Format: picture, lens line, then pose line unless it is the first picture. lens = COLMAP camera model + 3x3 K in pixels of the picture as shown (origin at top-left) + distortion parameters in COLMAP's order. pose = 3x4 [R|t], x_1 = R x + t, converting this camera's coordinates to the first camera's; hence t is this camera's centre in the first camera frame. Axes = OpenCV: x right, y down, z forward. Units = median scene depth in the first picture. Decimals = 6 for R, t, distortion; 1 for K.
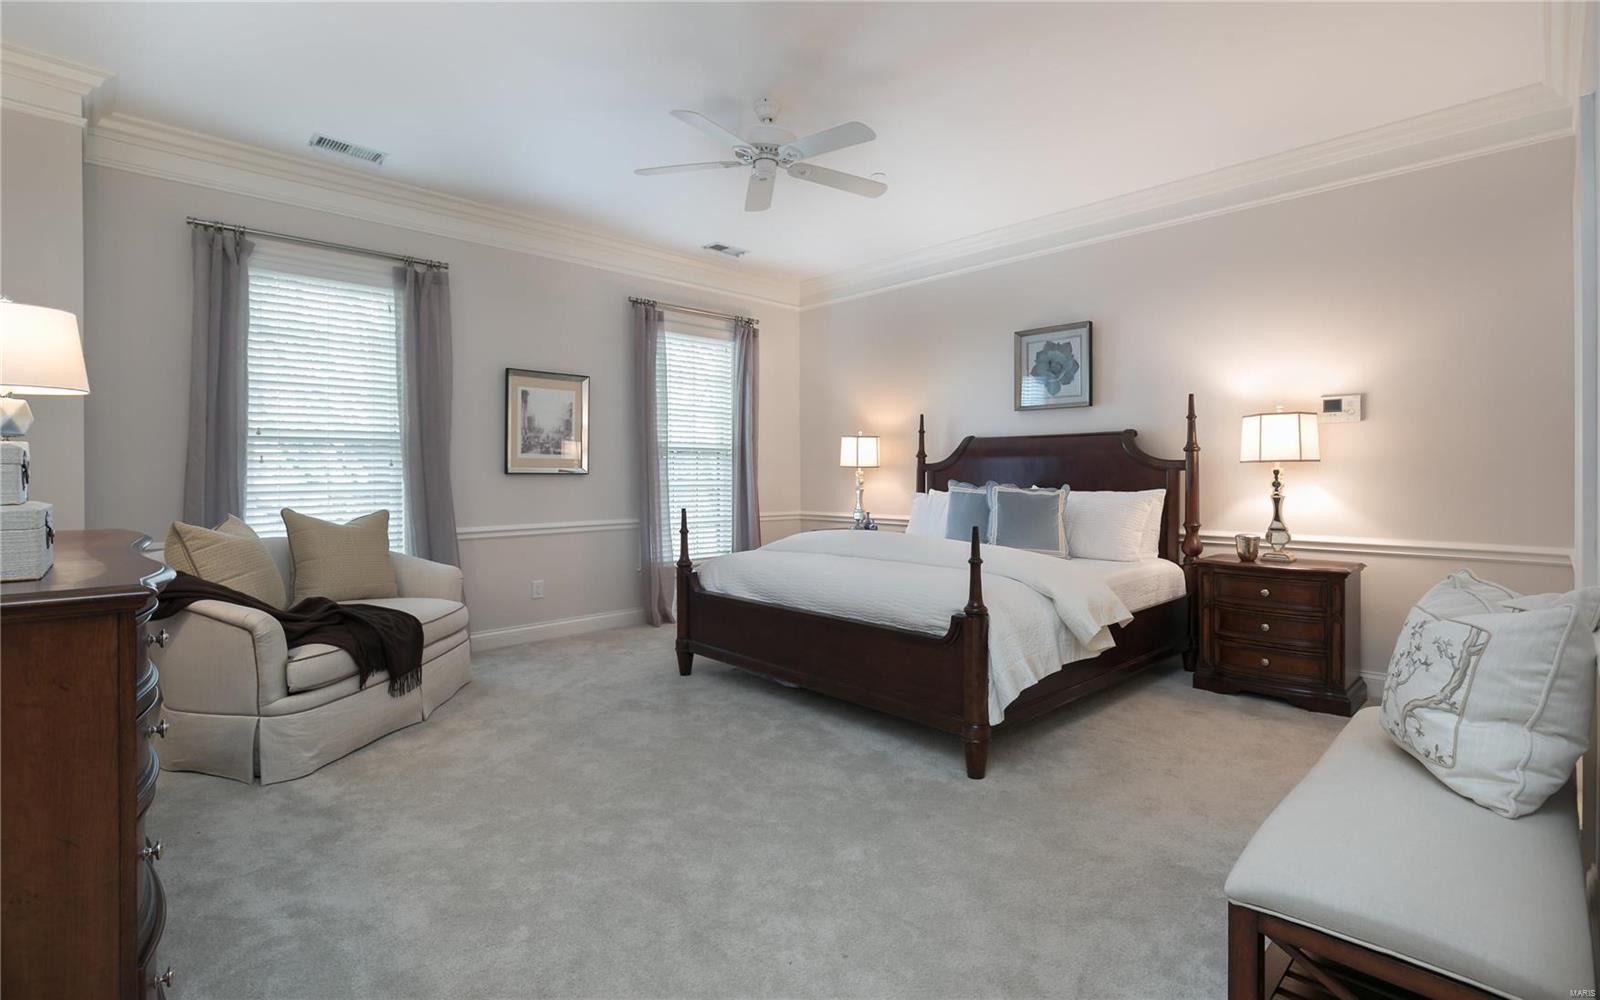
lens RADIAL K [[729.6, 0, 800.1], [0, 729.6, 480.0], [0, 0, 1]] dist [-0.007365, -0.000277]
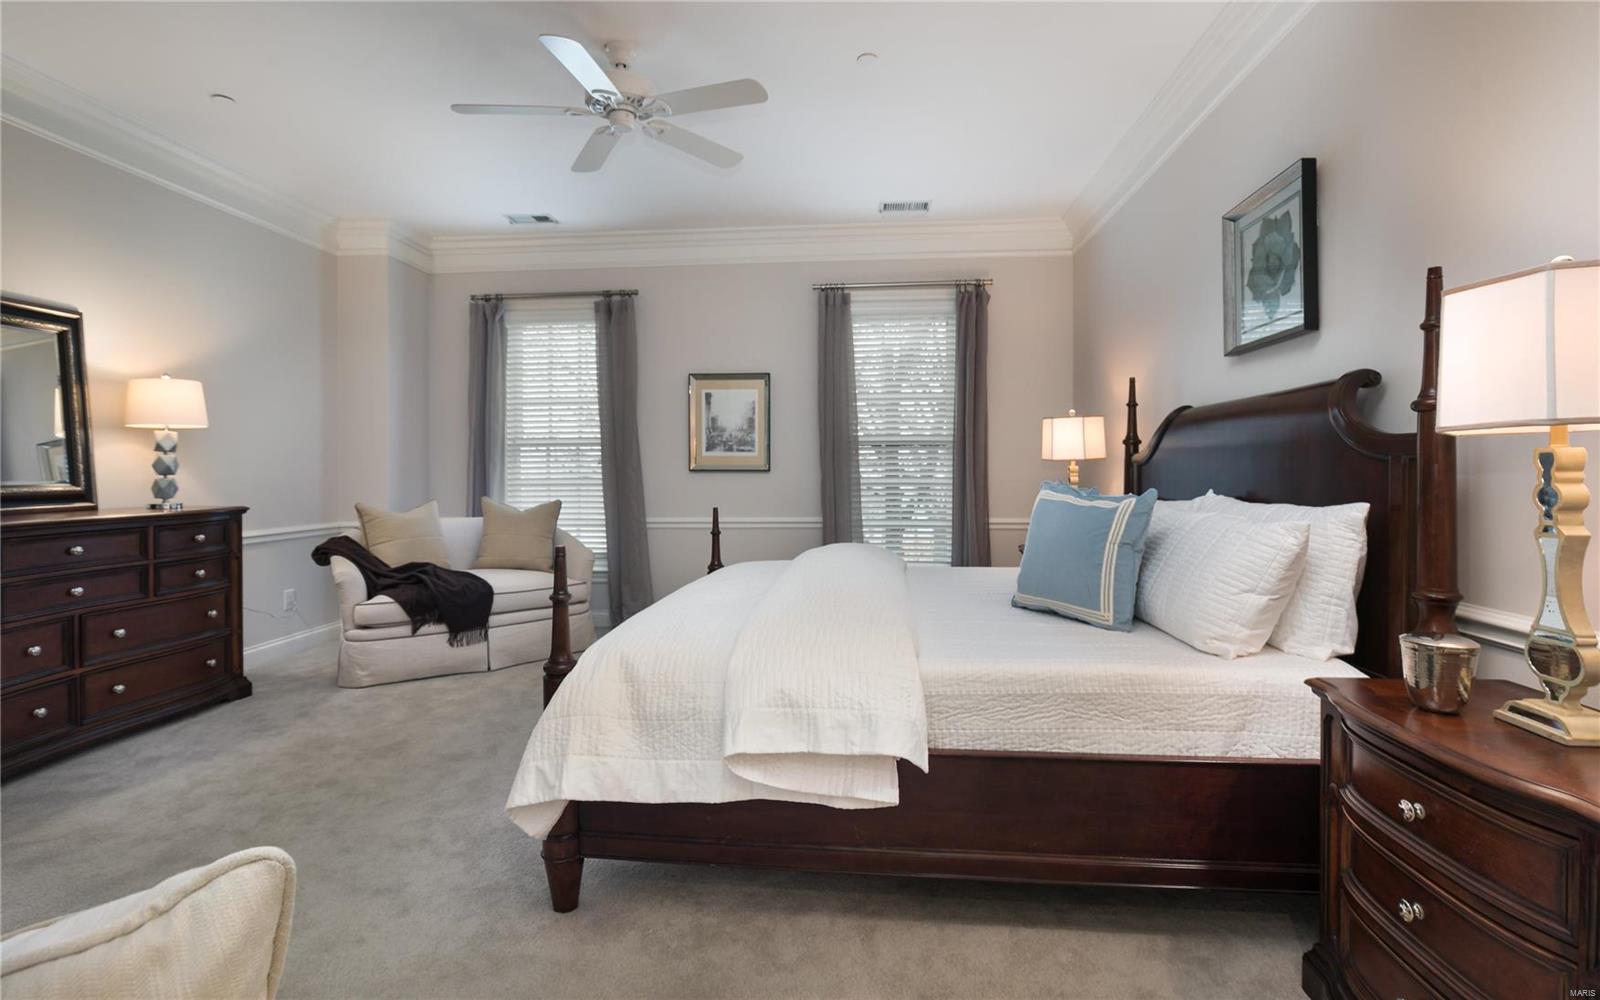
lens RADIAL K [[677.7, 0, 831.5], [0, 677.7, 504.0], [0, 0, 1]] dist [-0.053089, -0.000020]
pose [[0.692350, 0.031864, -0.720858, 0.519979], [-0.001814, 0.999098, 0.042420, -0.001615], [0.721559, -0.028062, 0.691784, 0.477567]]
